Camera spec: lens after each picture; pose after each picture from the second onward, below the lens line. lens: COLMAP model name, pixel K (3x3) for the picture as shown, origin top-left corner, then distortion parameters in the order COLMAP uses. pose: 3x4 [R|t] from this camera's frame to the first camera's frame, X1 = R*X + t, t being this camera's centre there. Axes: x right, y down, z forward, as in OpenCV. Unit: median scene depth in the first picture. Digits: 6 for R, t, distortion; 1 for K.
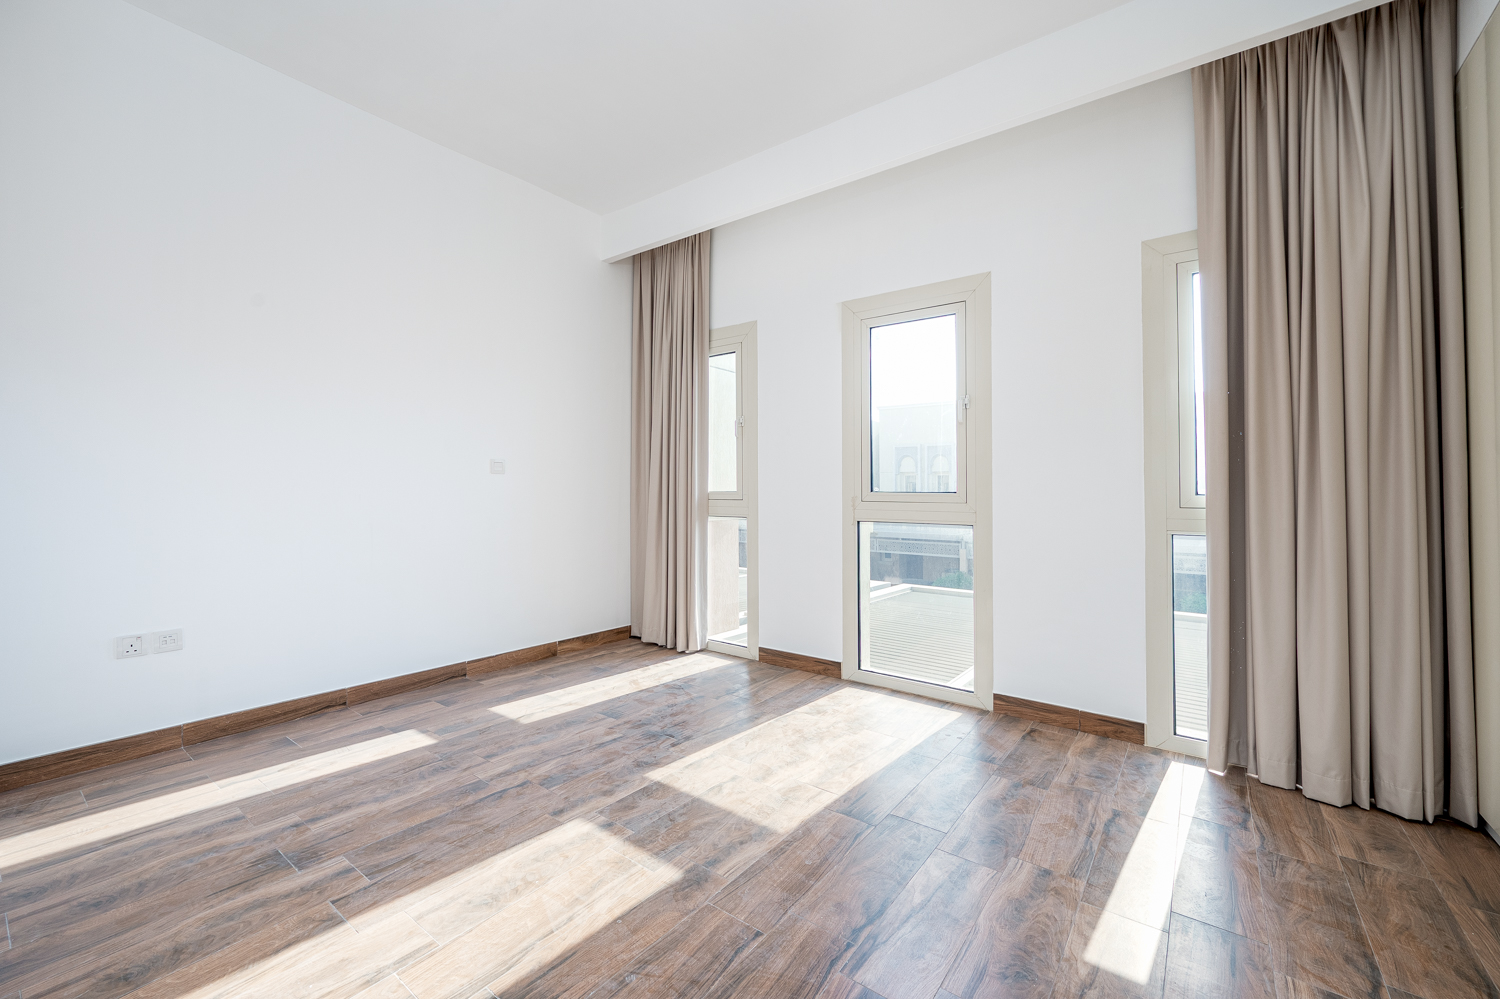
lens RADIAL K [[596.0, 0, 754.1], [0, 596.0, 489.4], [0, 0, 1]] dist [-0.002326, 0.000167]
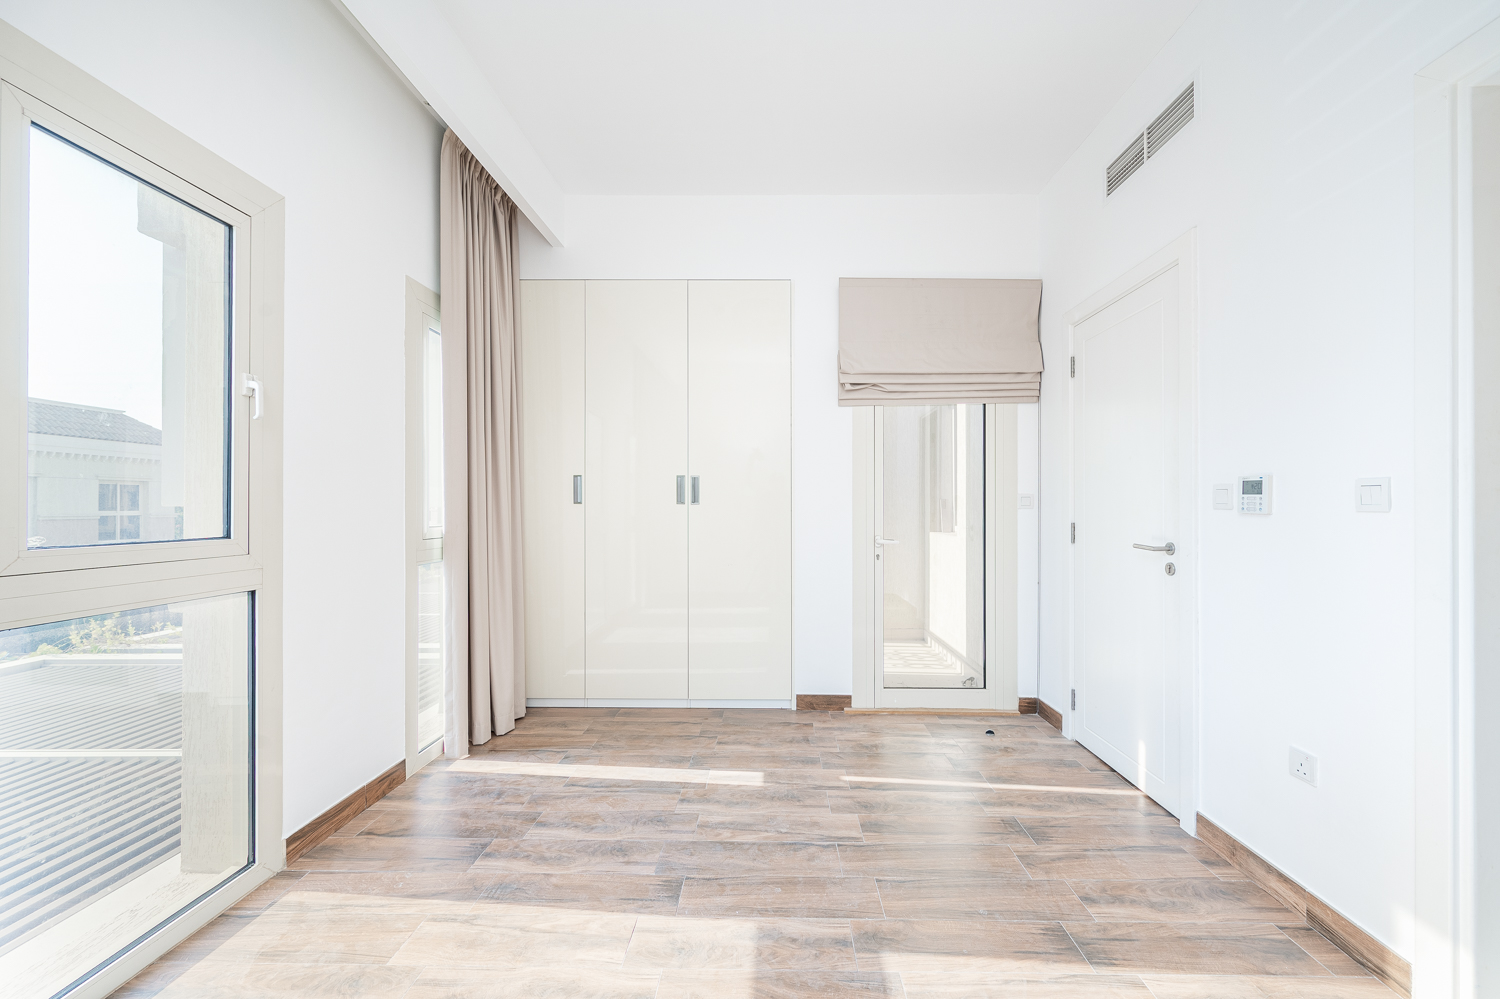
lens RADIAL K [[596.0, 0, 754.2], [0, 596.0, 503.1], [0, 0, 1]] dist [-0.002326, 0.000167]
pose [[-0.567799, -0.006746, 0.823140, -0.657757], [-0.012242, 0.999925, -0.000250, -0.058220], [-0.823076, -0.010219, -0.567839, 1.429309]]
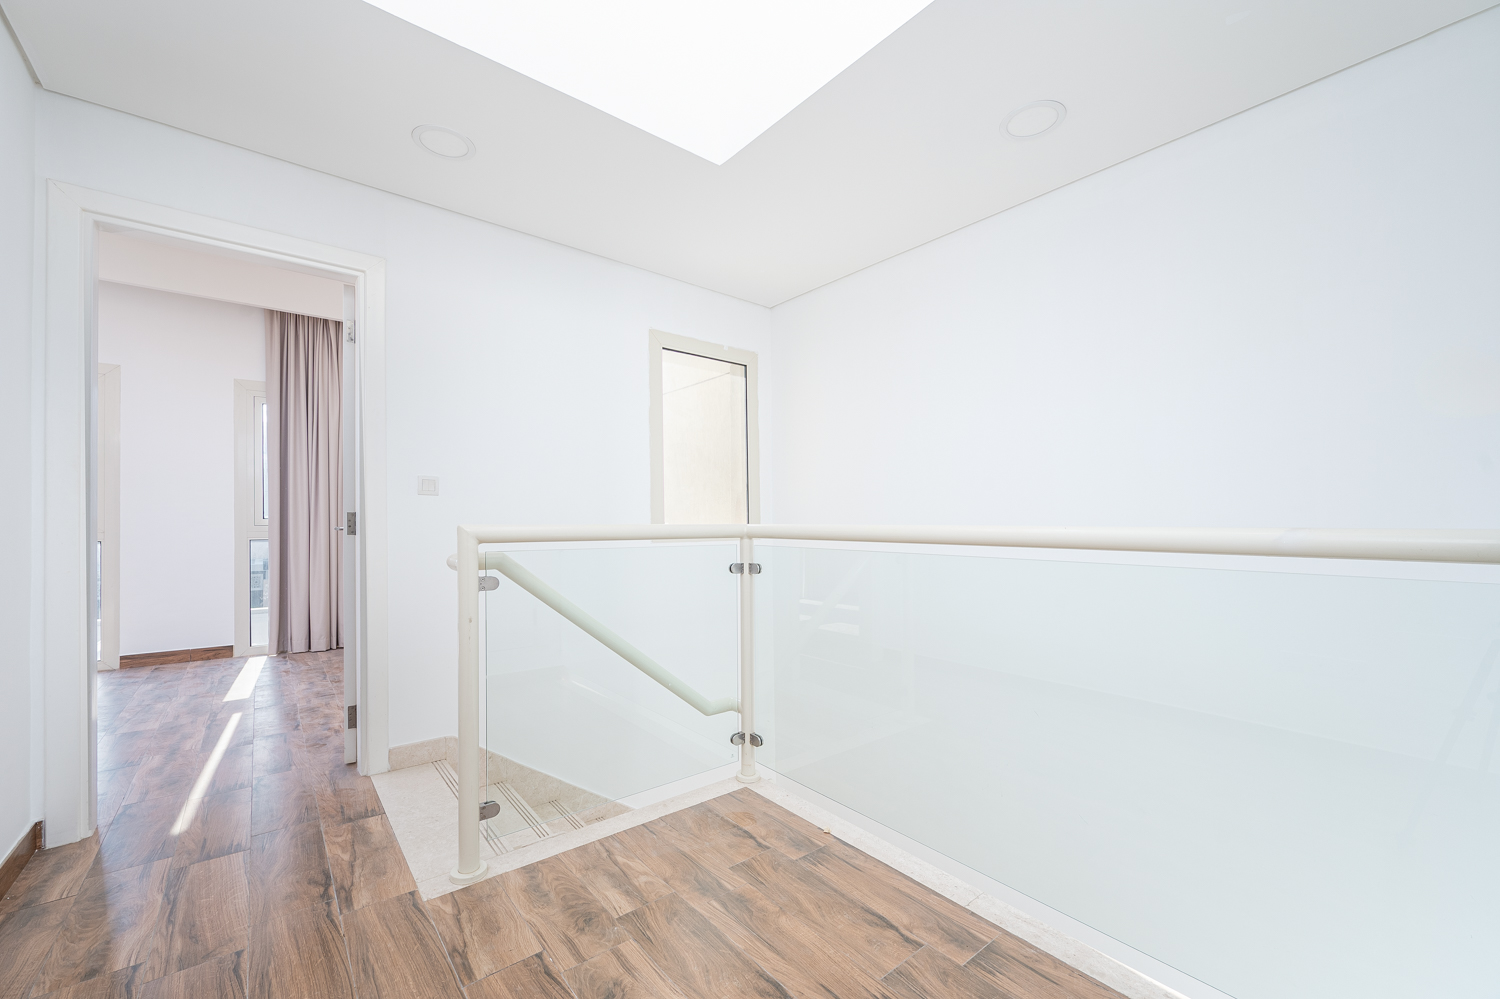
lens RADIAL K [[596.0, 0, 748.9], [0, 596.0, 508.8], [0, 0, 1]] dist [-0.002326, 0.000167]
pose [[0.239186, 0.003189, 0.970969, -0.980760], [-0.008151, 0.999966, -0.001277, -0.050039], [-0.970940, -0.007609, 0.239204, -1.287261]]
